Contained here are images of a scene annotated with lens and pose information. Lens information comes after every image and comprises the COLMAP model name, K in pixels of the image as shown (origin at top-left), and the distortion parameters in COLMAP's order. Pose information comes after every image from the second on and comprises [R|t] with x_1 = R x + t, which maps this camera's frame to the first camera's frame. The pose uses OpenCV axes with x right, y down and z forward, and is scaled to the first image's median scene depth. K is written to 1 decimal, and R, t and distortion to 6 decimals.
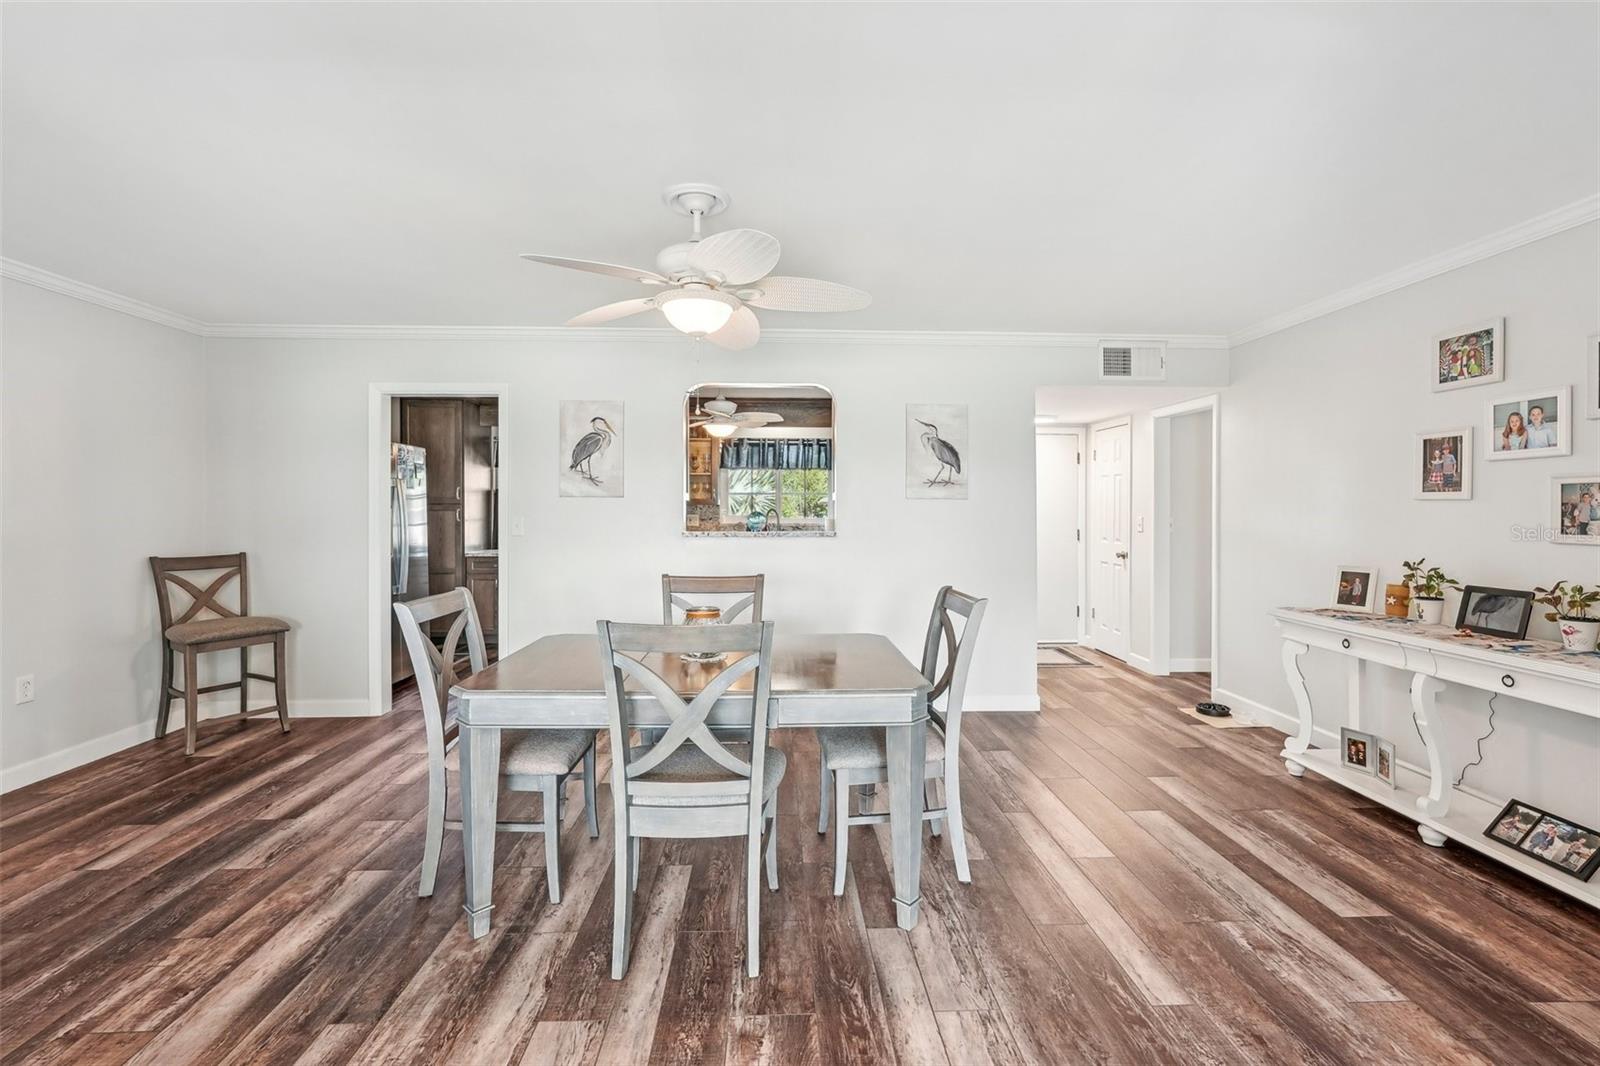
lens RADIAL K [[726.5, 0, 804.8], [0, 726.5, 505.3], [0, 0, 1]] dist [-0.008536, 0.005069]
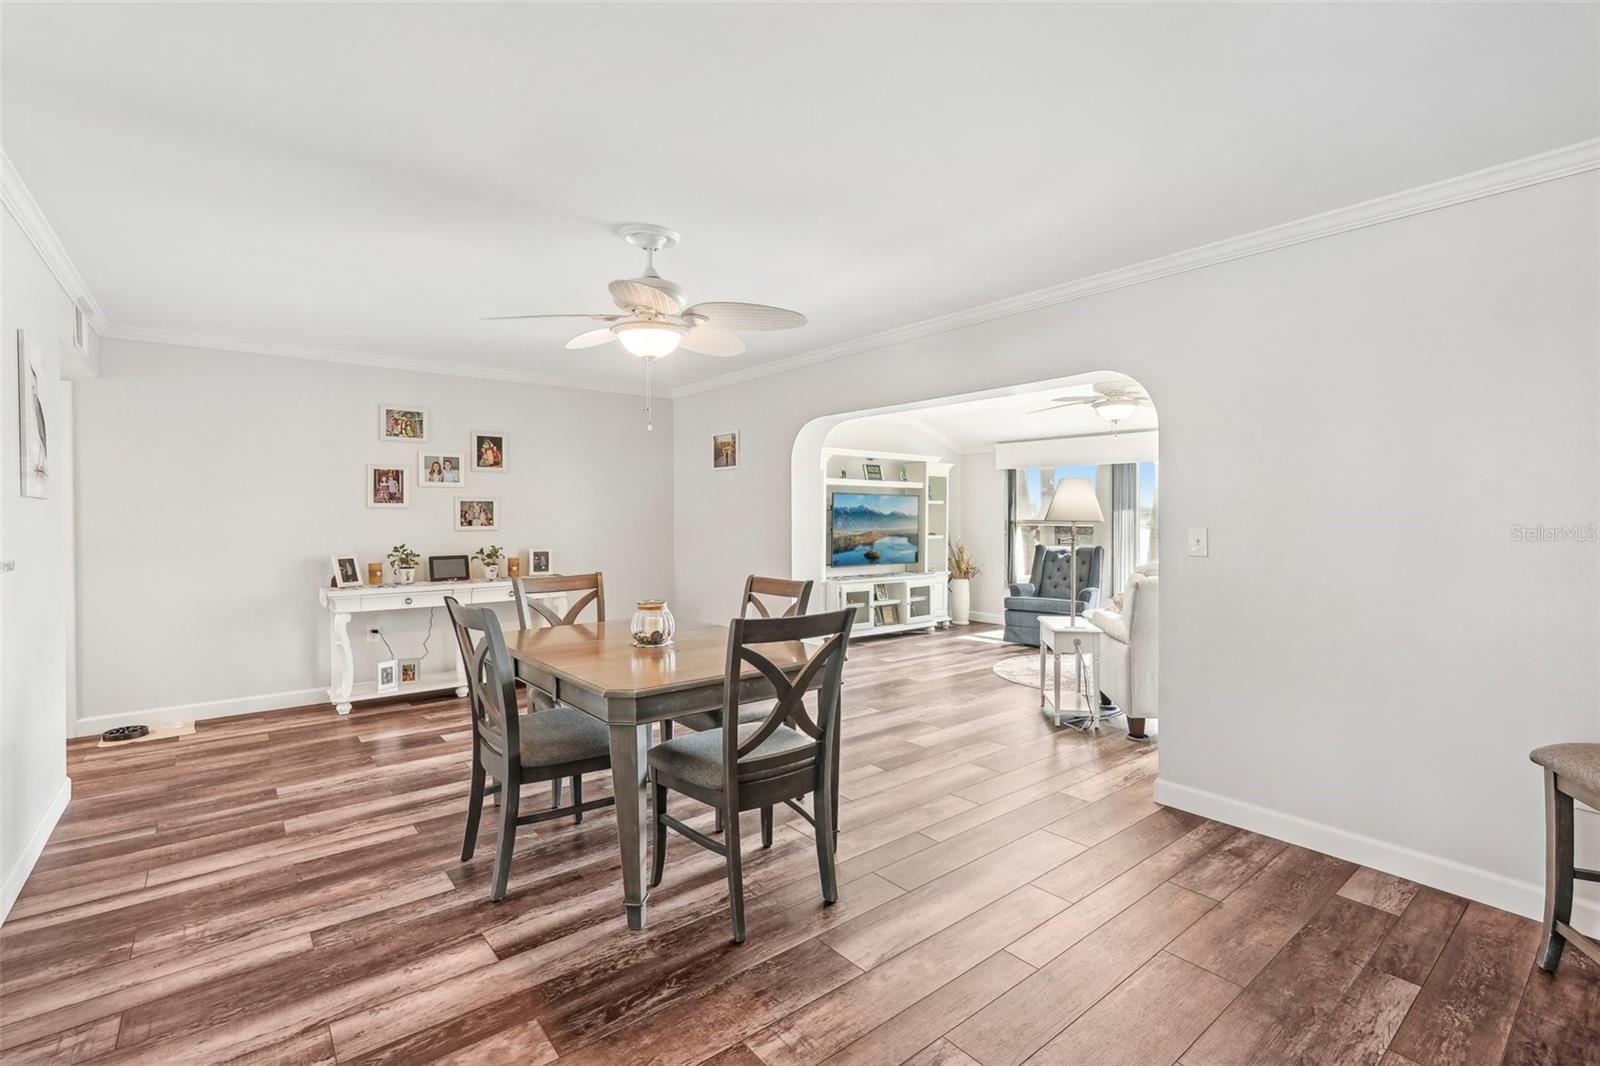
lens RADIAL K [[726.5, 0, 798.6], [0, 726.5, 529.4], [0, 0, 1]] dist [-0.008536, 0.005069]
pose [[-0.594385, -0.016351, 0.804015, -1.014771], [-0.001422, 0.999813, 0.019282, 0.008312], [-0.804180, 0.010317, -0.594297, 1.276021]]
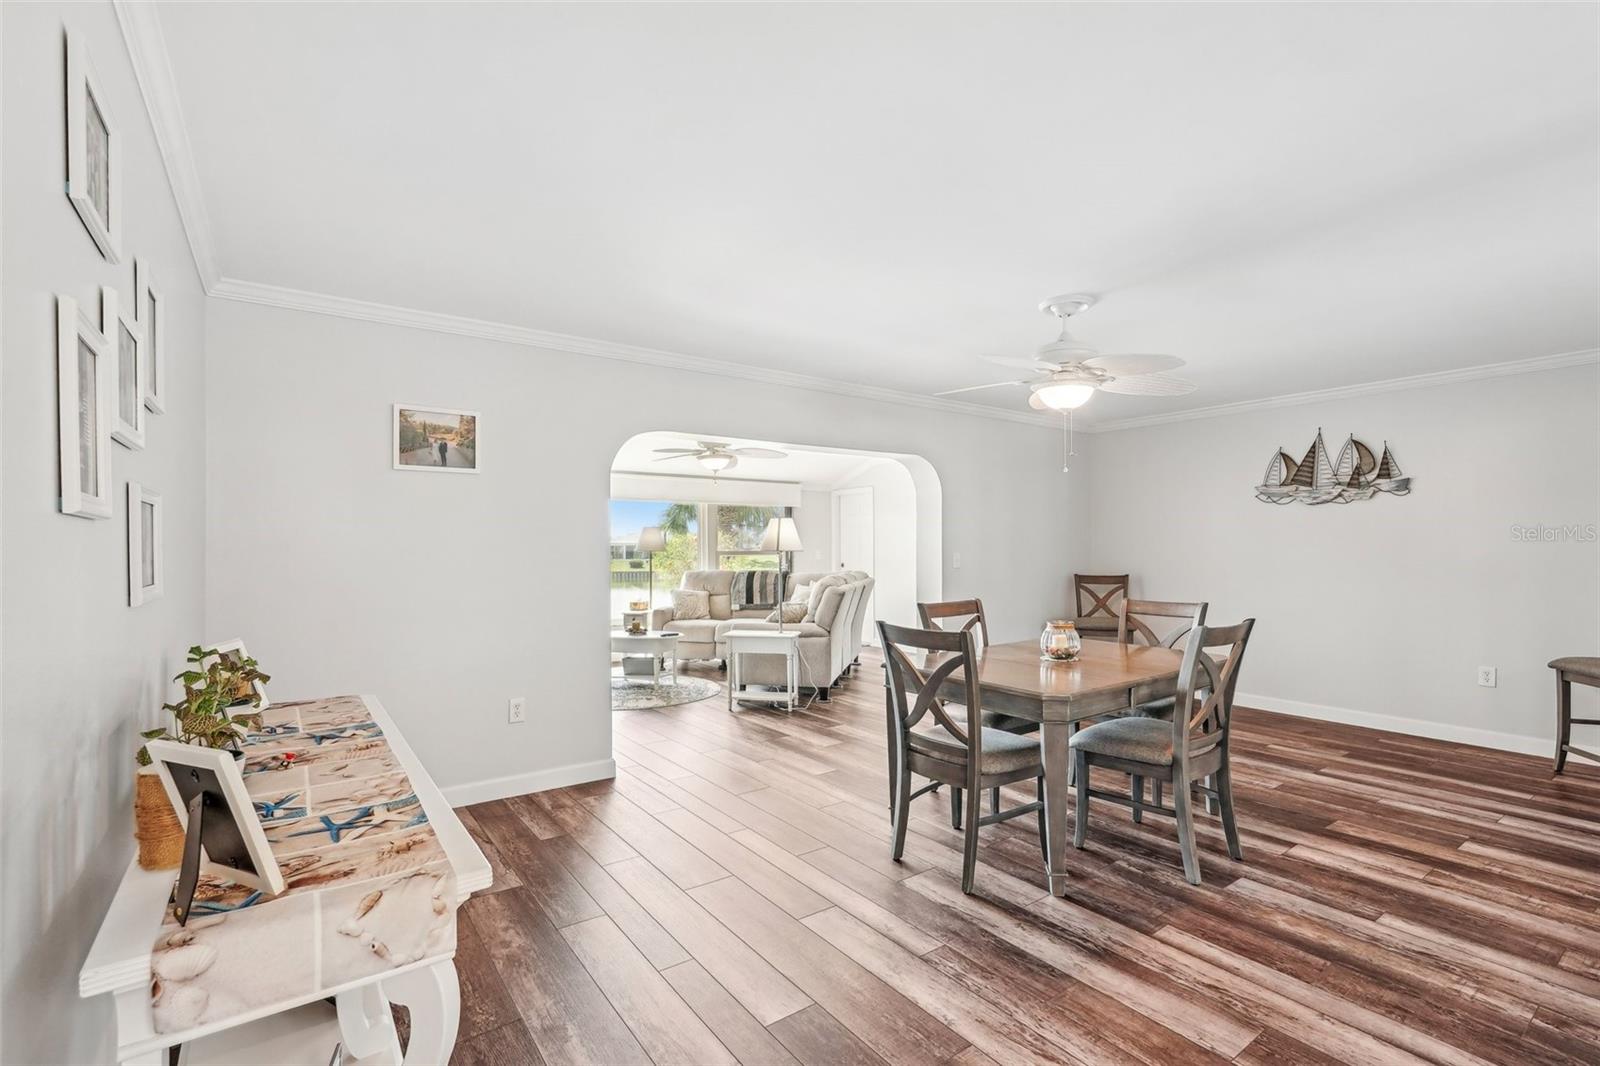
lens RADIAL K [[726.5, 0, 798.2], [0, 726.5, 542.9], [0, 0, 1]] dist [-0.008536, 0.005069]
pose [[-0.830335, -0.002414, -0.557259, 0.833966], [0.002084, 0.999970, -0.007438, 0.009652], [0.557260, -0.007337, -0.830306, 1.556951]]
